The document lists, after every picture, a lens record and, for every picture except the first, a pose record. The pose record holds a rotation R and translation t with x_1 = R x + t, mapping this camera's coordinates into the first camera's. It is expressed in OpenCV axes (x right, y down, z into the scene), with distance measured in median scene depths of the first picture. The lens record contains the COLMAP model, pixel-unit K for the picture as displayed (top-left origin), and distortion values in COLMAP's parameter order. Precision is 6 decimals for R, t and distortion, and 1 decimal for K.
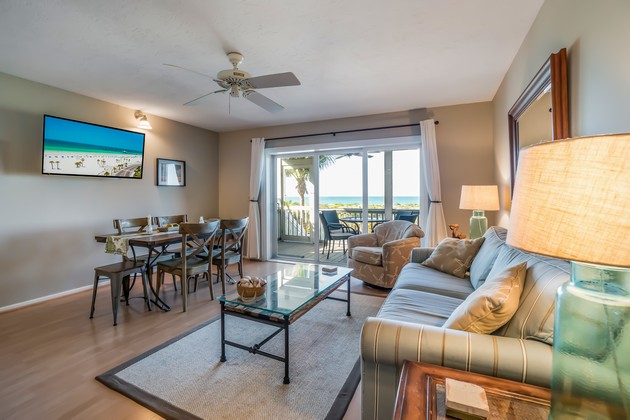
lens RADIAL K [[276.0, 0, 314.5], [0, 276.0, 209.7], [0, 0, 1]] dist [-0.001290, -0.000203]
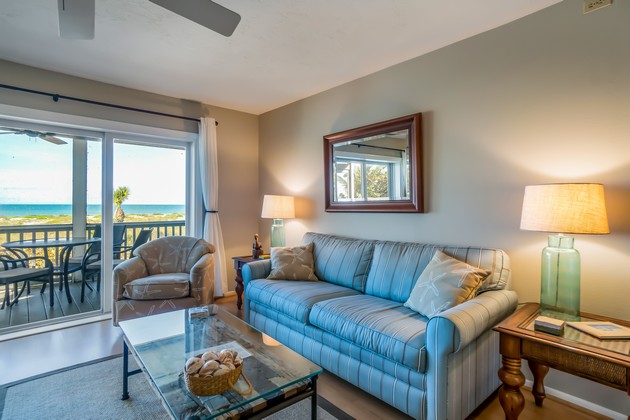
lens RADIAL K [[320.9, 0, 314.4], [0, 320.9, 207.8], [0, 0, 1]] dist [0.007190, 0.000884]
pose [[0.433682, -0.001631, 0.901064, -0.403810], [0.036442, 0.999212, -0.015731, -0.013906], [-0.900329, 0.039659, 0.433400, 0.298865]]
